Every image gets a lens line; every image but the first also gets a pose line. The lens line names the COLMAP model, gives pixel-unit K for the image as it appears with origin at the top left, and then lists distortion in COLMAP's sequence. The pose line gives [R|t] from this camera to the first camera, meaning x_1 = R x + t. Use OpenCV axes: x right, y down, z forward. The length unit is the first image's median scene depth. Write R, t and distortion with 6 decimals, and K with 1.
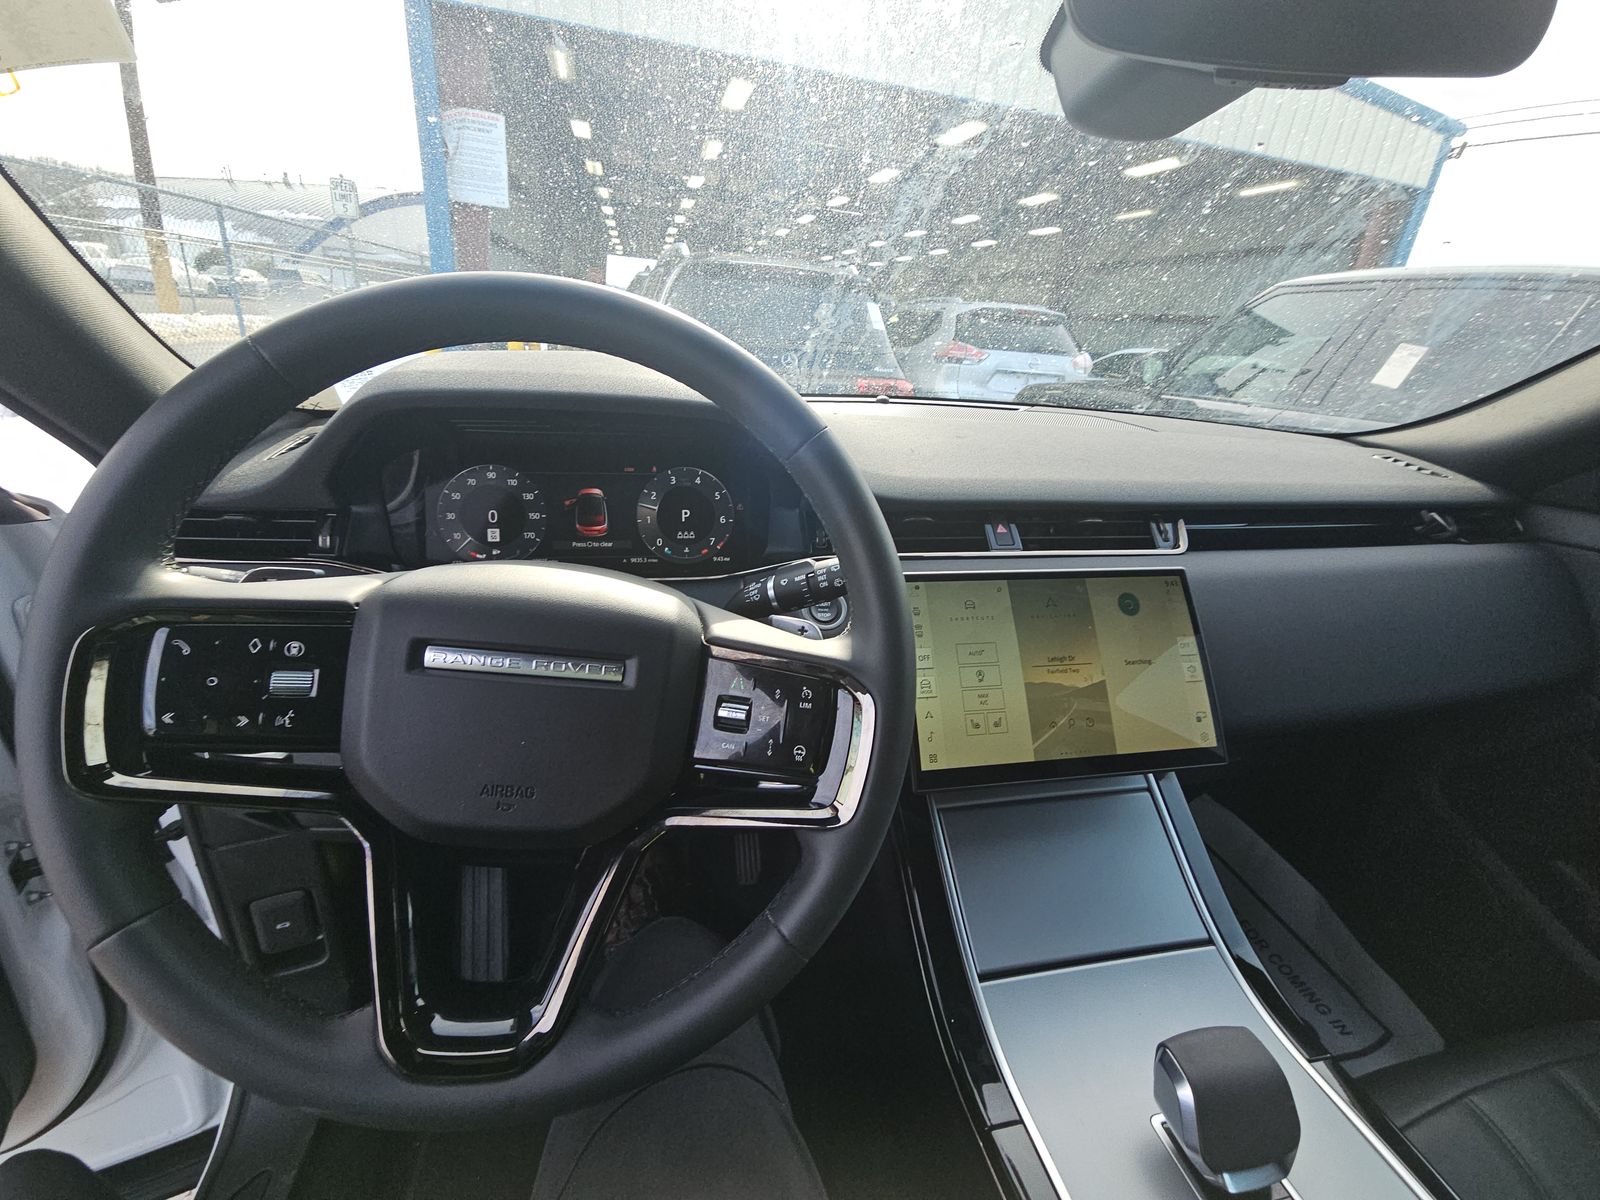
lens RADIAL K [[650.1, 0, 797.6], [0, 650.1, 592.5], [0, 0, 1]] dist [0.008613, -0.007229]
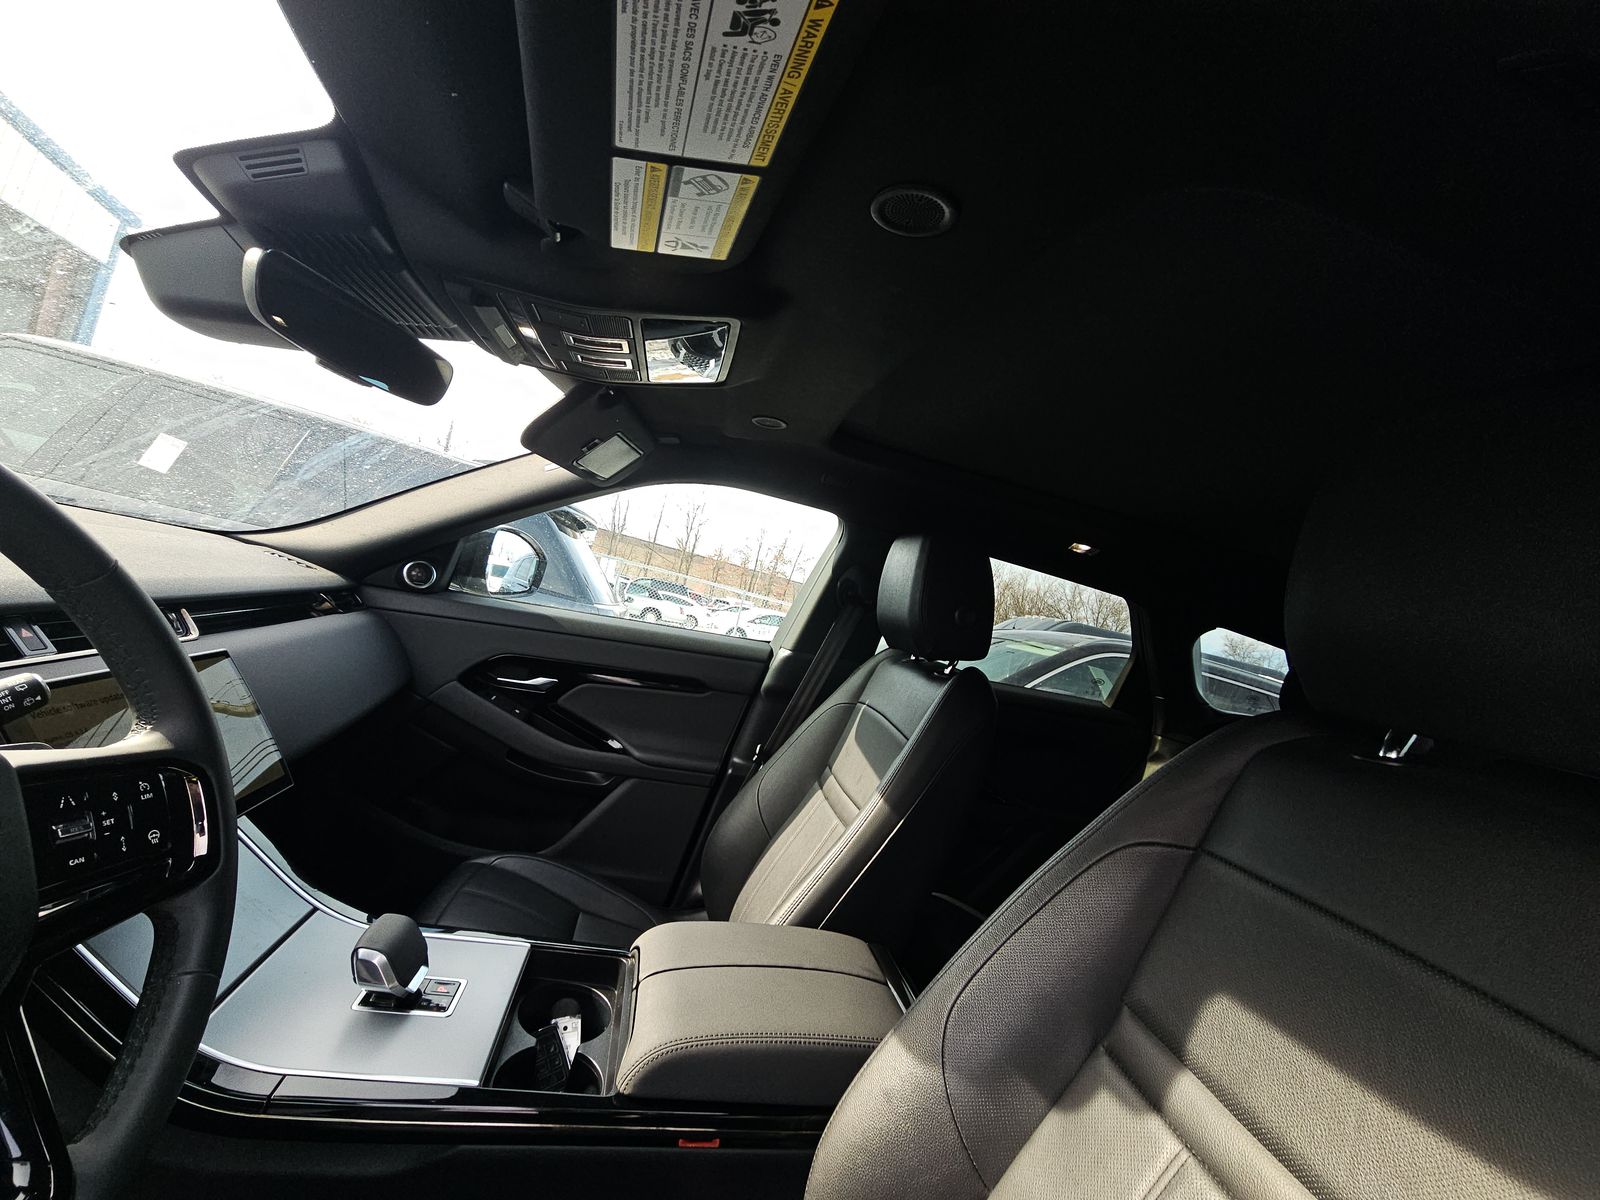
lens RADIAL K [[650.1, 0, 786.2], [0, 650.1, 591.0], [0, 0, 1]] dist [0.008613, -0.007229]
pose [[0.020543, -0.032164, 0.999271, -0.605301], [0.137092, 0.990132, 0.029051, -0.035255], [-0.990345, 0.136395, 0.024750, -0.108683]]
